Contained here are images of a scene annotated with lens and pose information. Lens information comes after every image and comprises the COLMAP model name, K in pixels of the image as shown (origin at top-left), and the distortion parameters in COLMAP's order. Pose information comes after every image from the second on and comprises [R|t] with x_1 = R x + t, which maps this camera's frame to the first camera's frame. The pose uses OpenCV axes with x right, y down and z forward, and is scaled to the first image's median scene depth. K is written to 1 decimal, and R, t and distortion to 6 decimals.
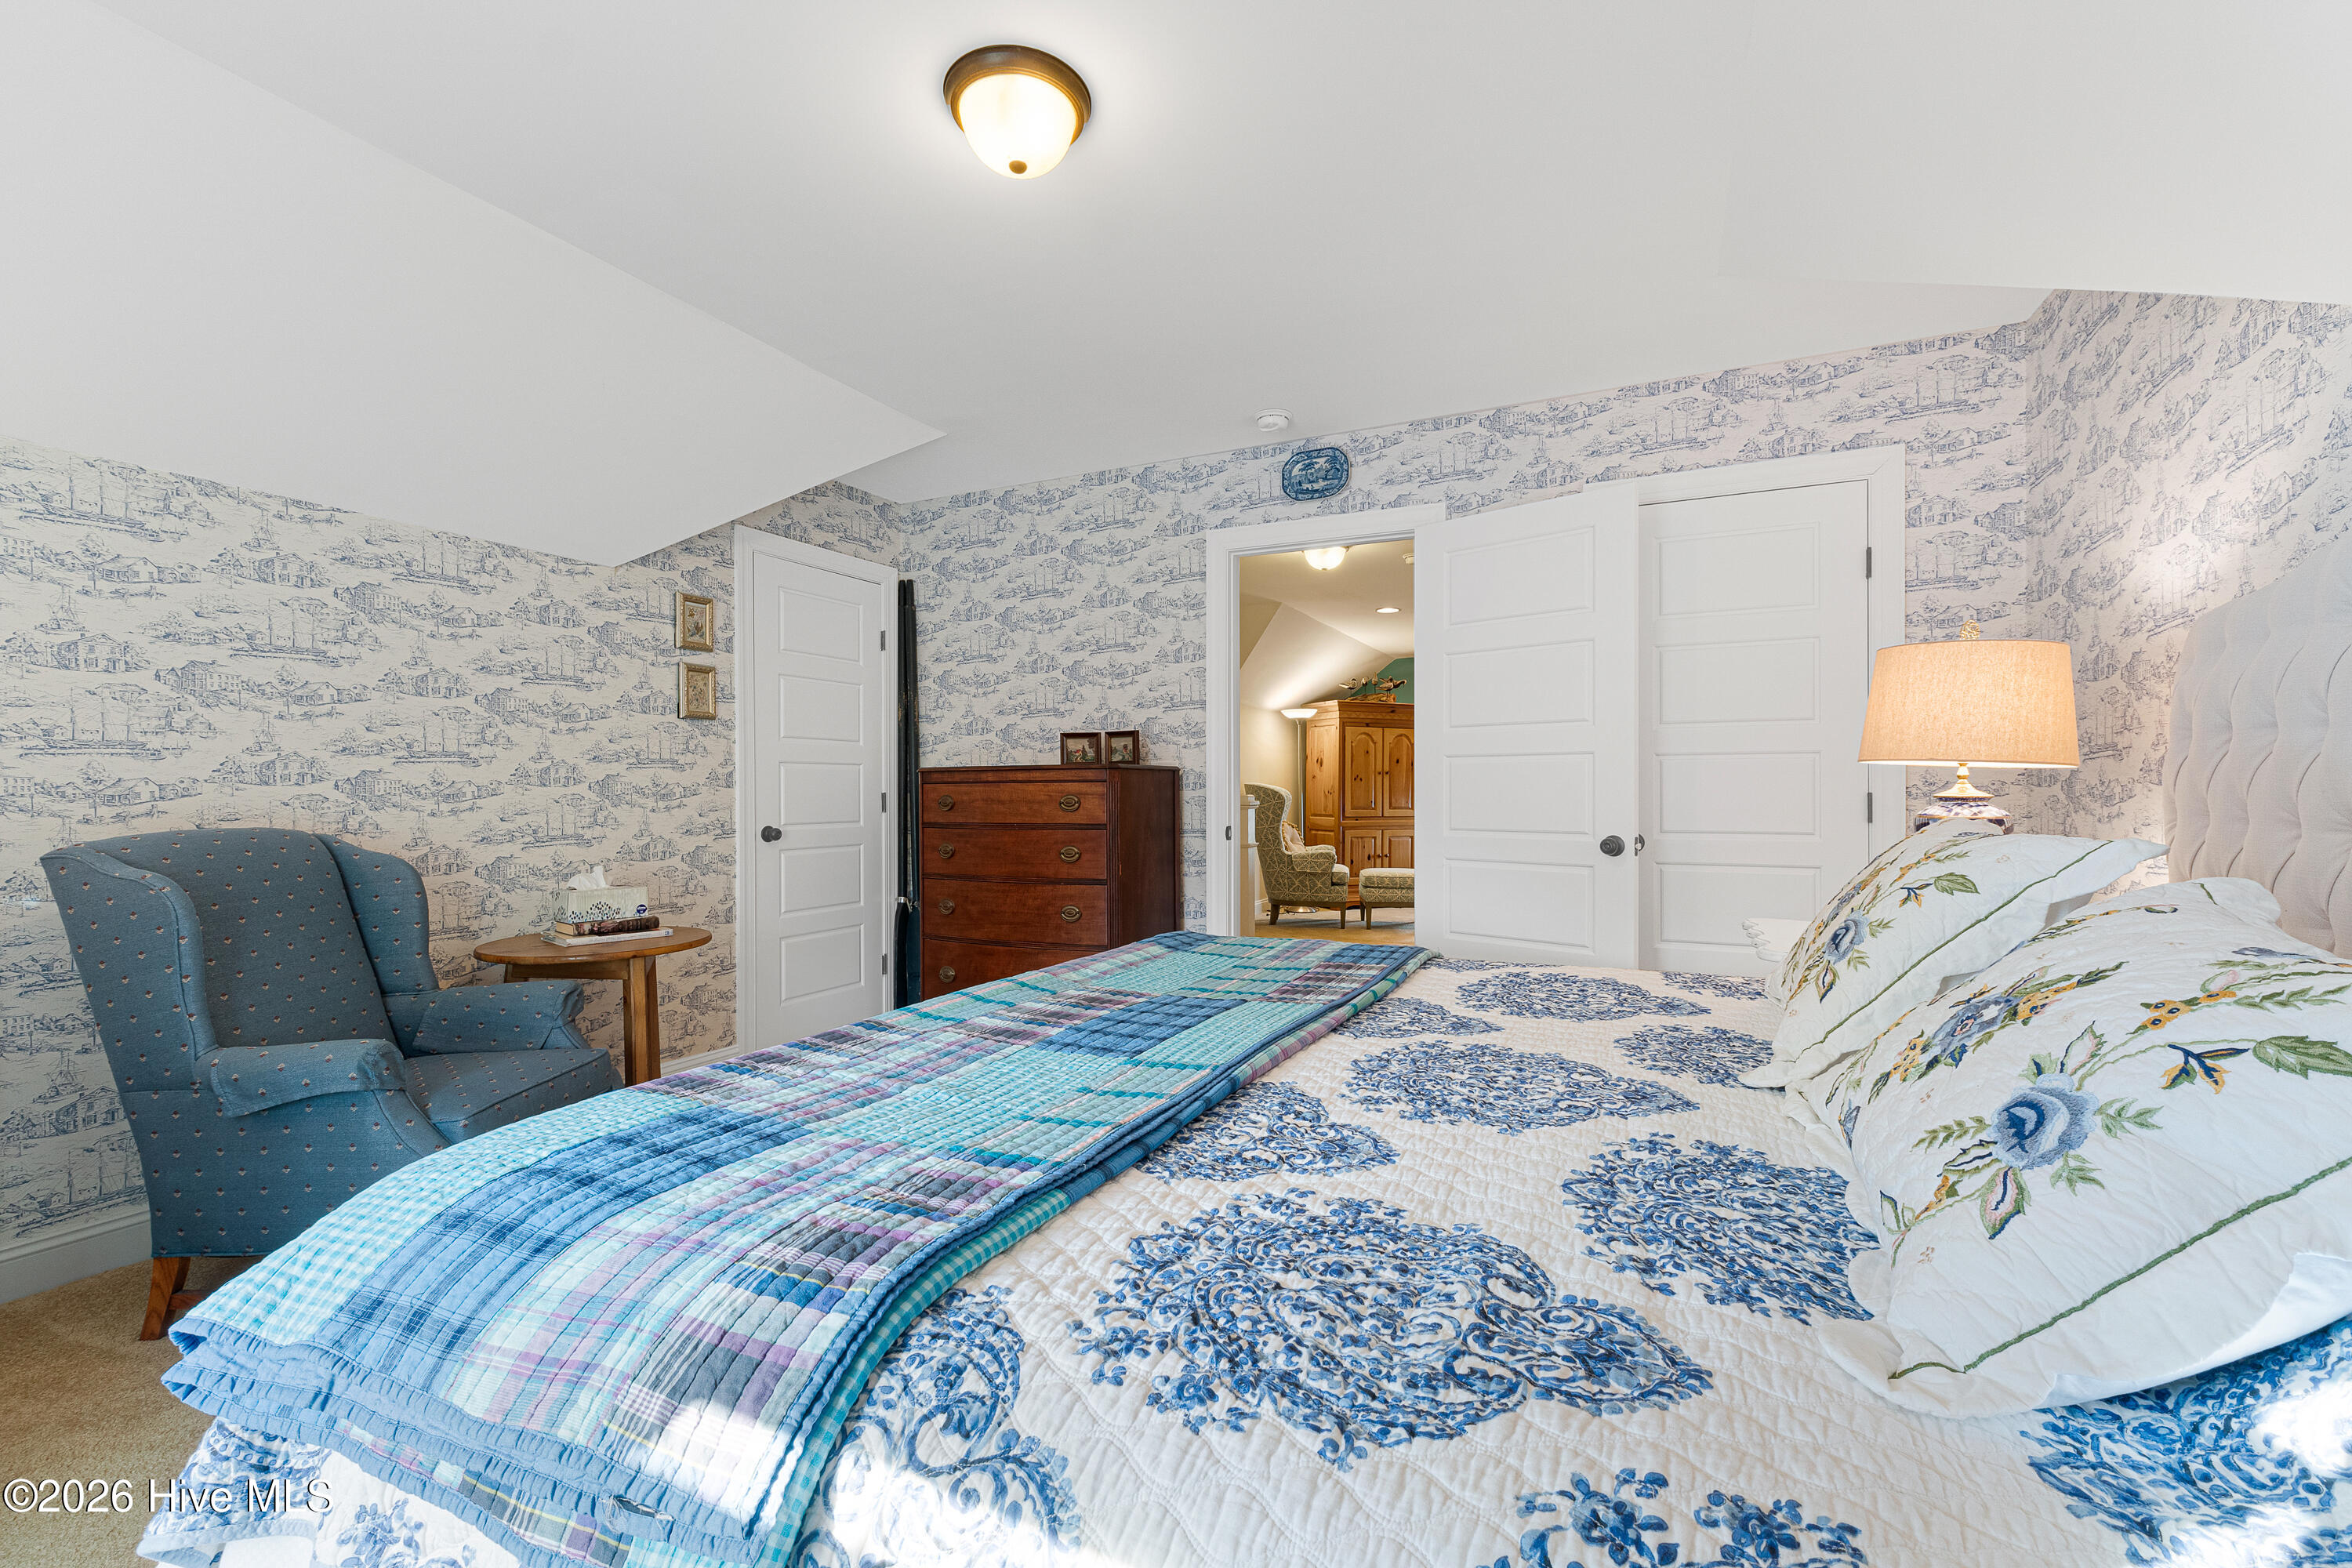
lens RADIAL K [[998.2, 0, 1177.4], [0, 998.2, 778.8], [0, 0, 1]] dist [0.005634, 0.000479]
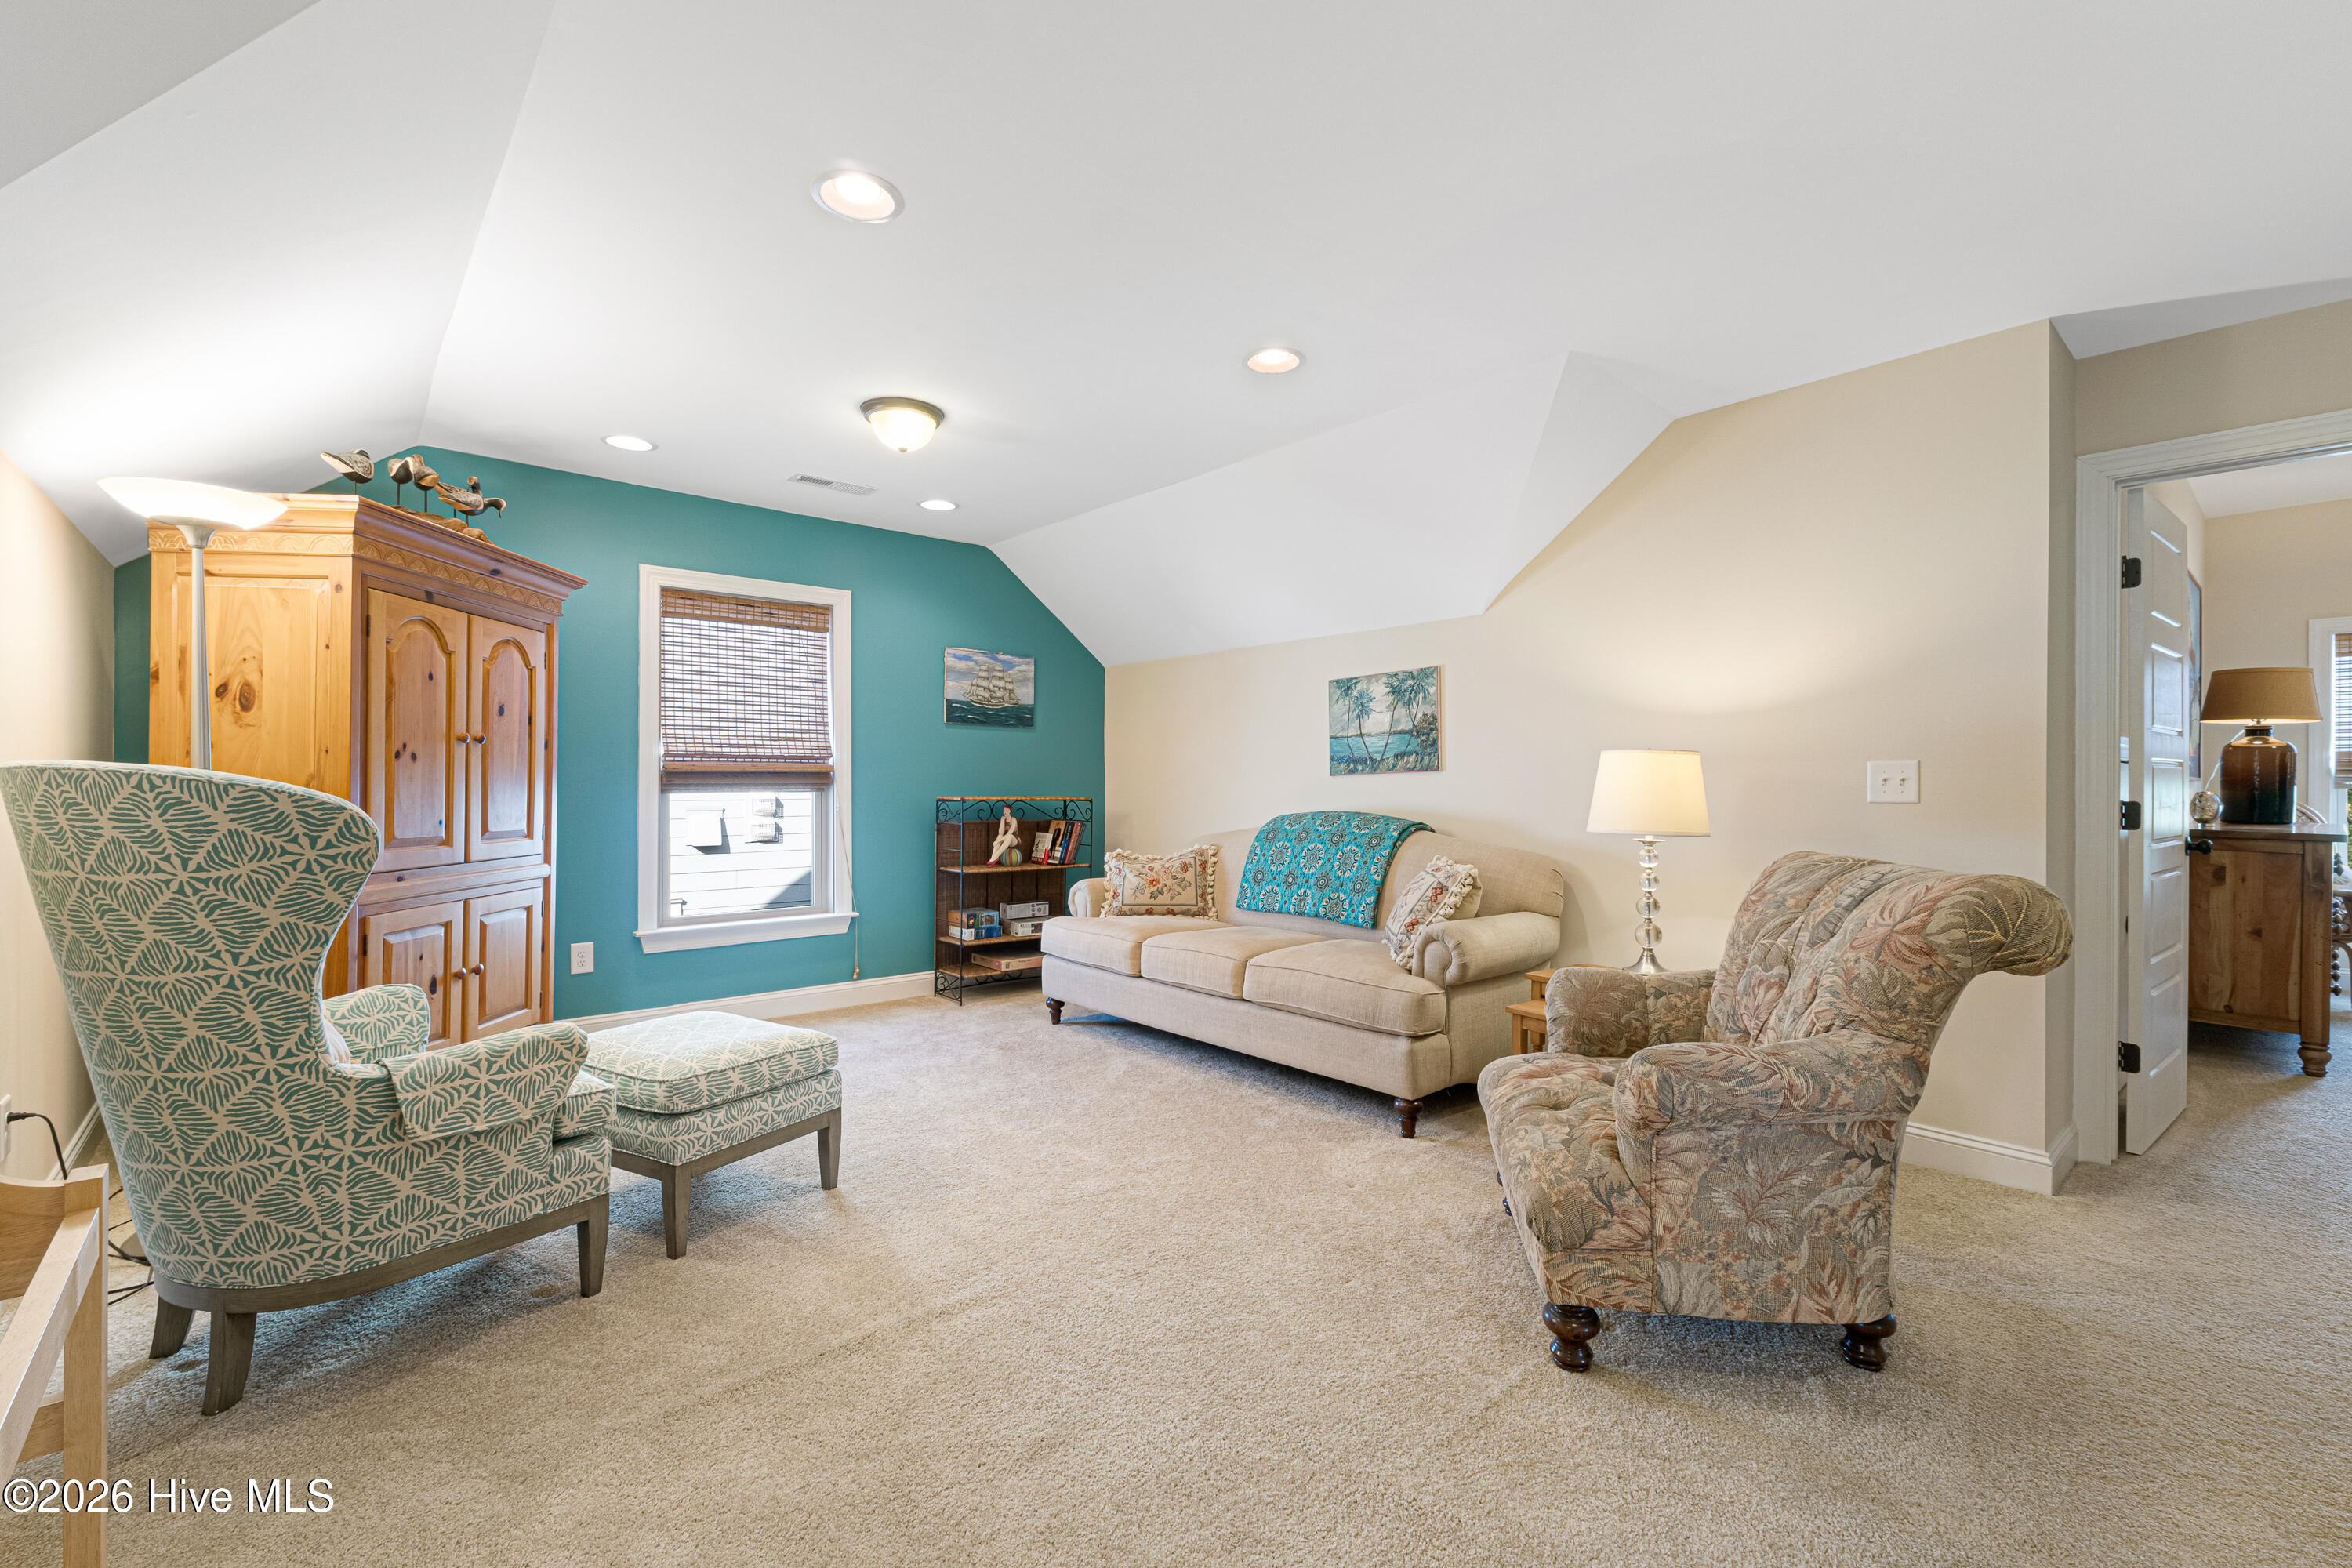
lens RADIAL K [[998.2, 0, 1177.4], [0, 998.2, 778.8], [0, 0, 1]] dist [0.005634, 0.000479]
pose [[0.392003, 0.004757, 0.919951, -0.023997], [-0.014642, 0.999892, 0.001069, 0.003787], [-0.919847, -0.013889, 0.392031, 0.643683]]
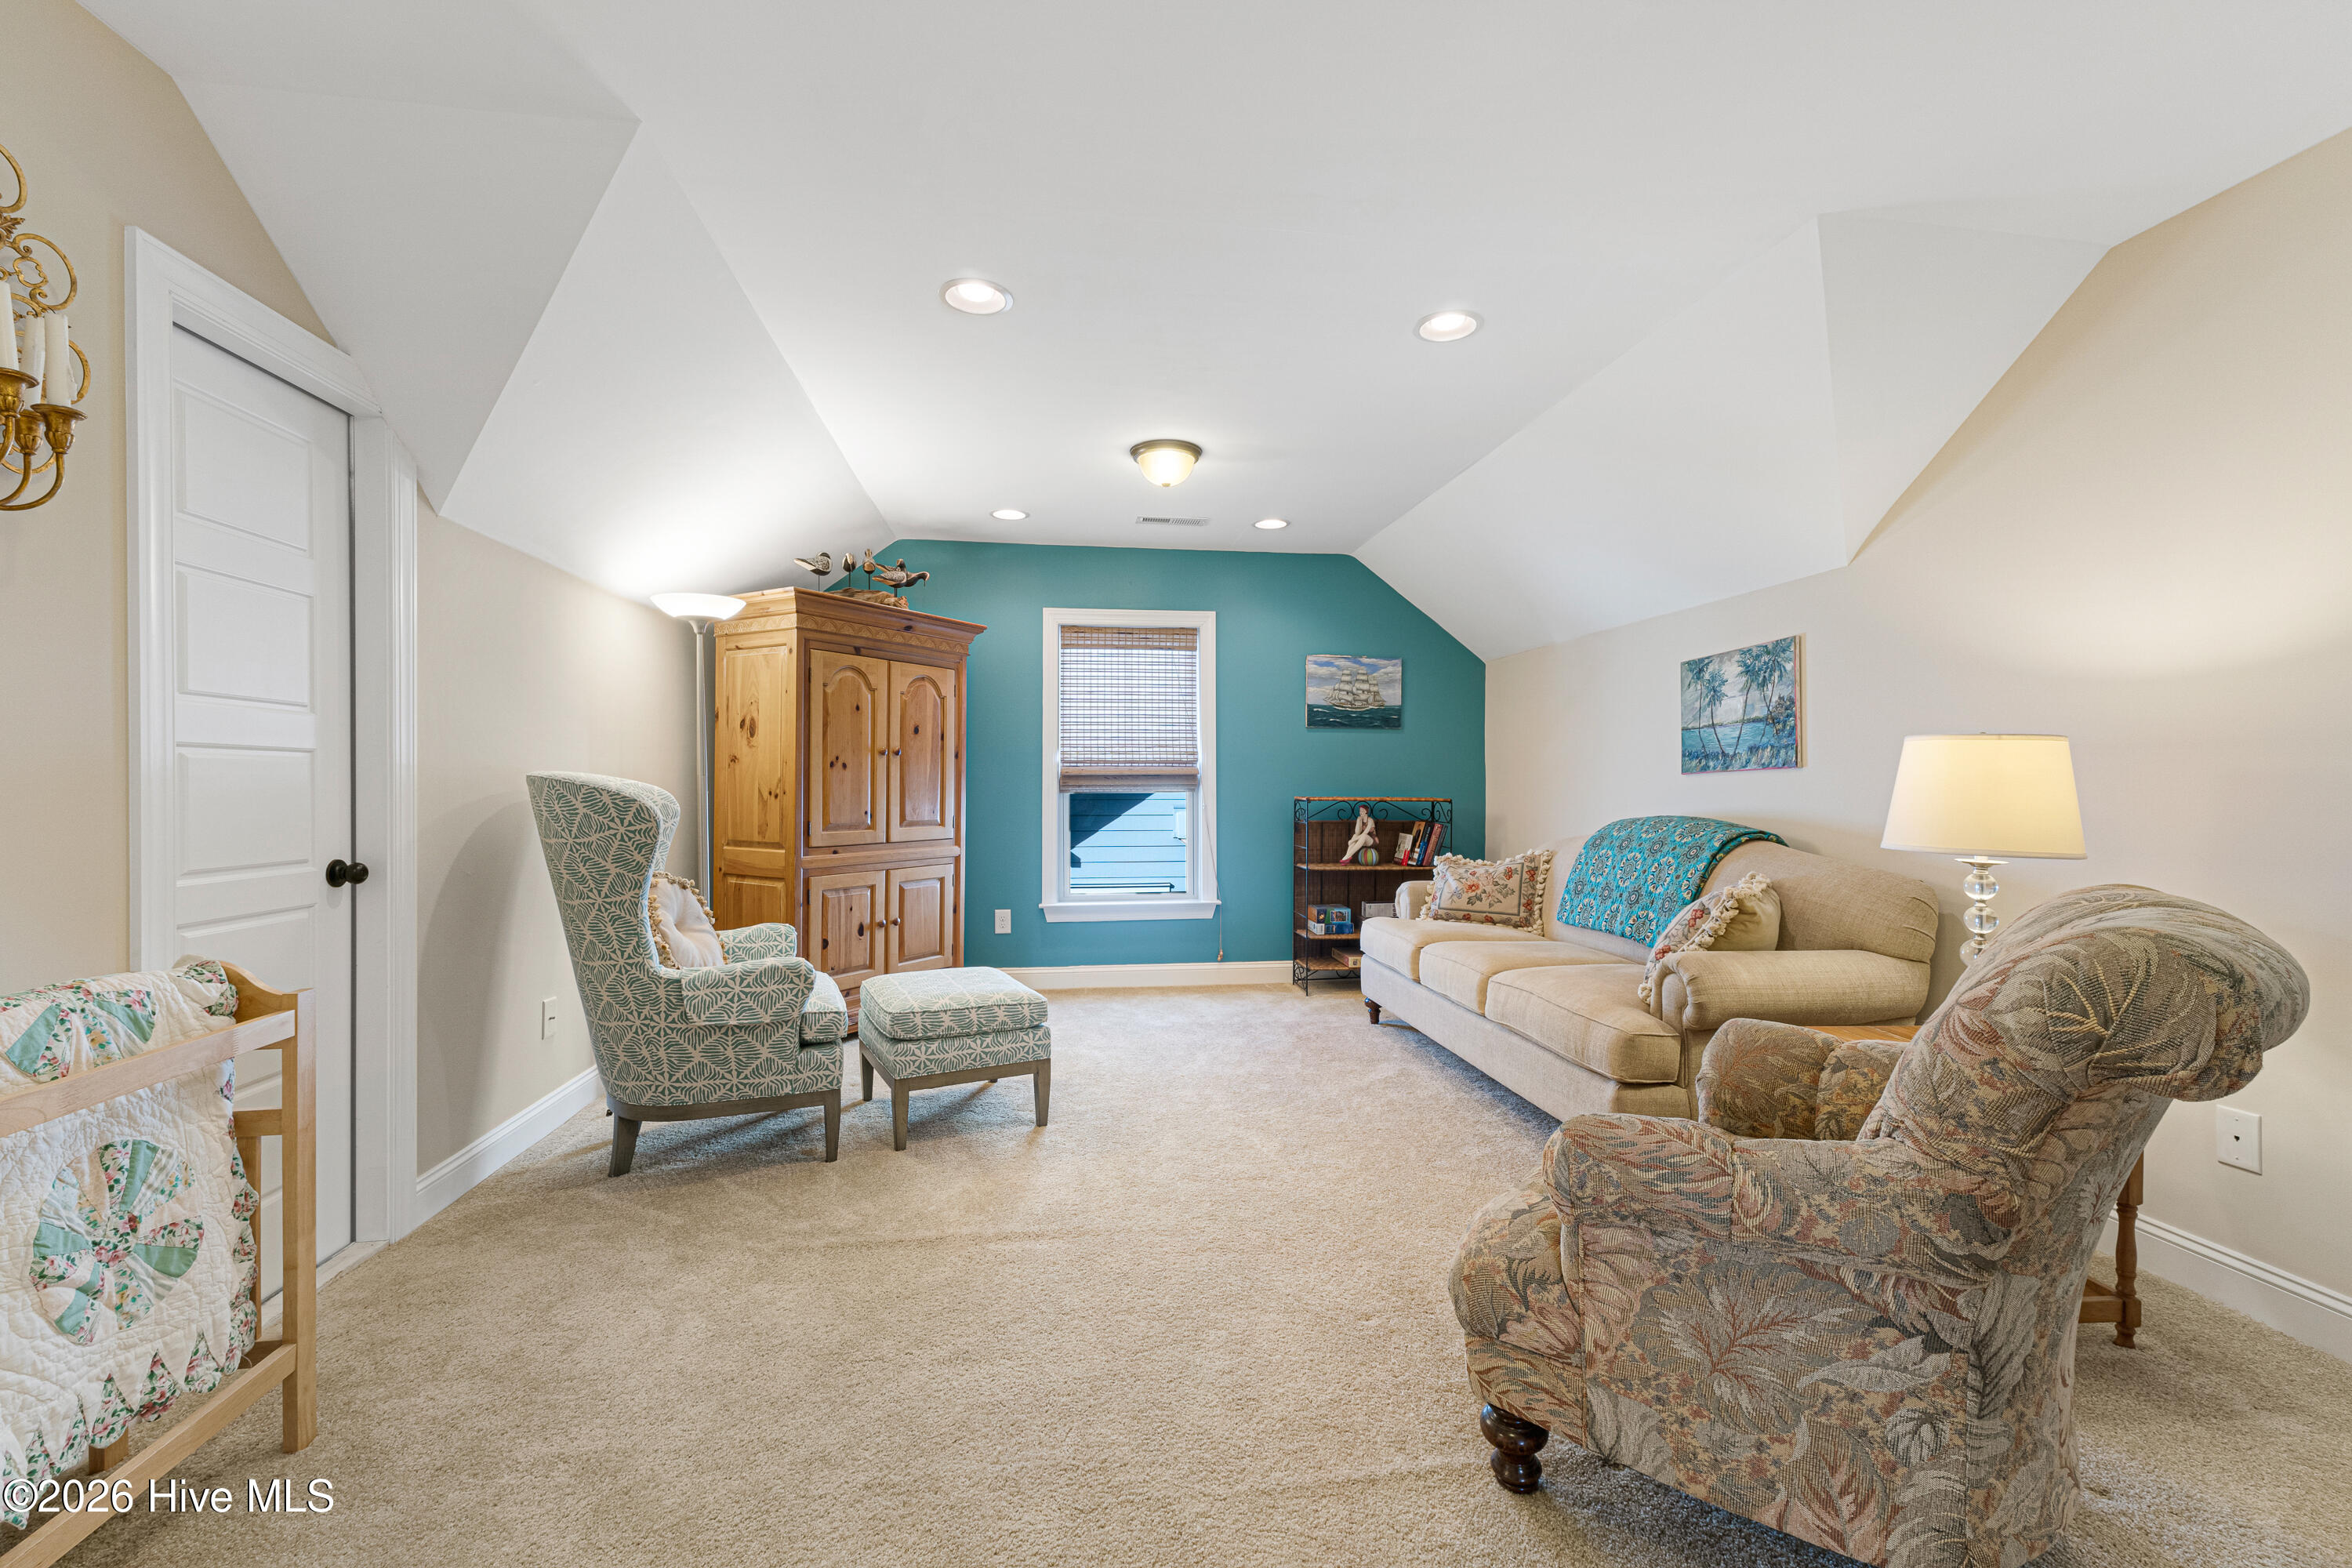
lens RADIAL K [[978.9, 0, 1183.5], [0, 978.9, 778.9], [0, 0, 1]] dist [0.005914, -0.000156]
pose [[0.829189, 0.003151, 0.558960, 0.059834], [-0.007770, 0.999952, 0.005890, 0.002768], [-0.558915, -0.009227, 0.829174, 0.537773]]
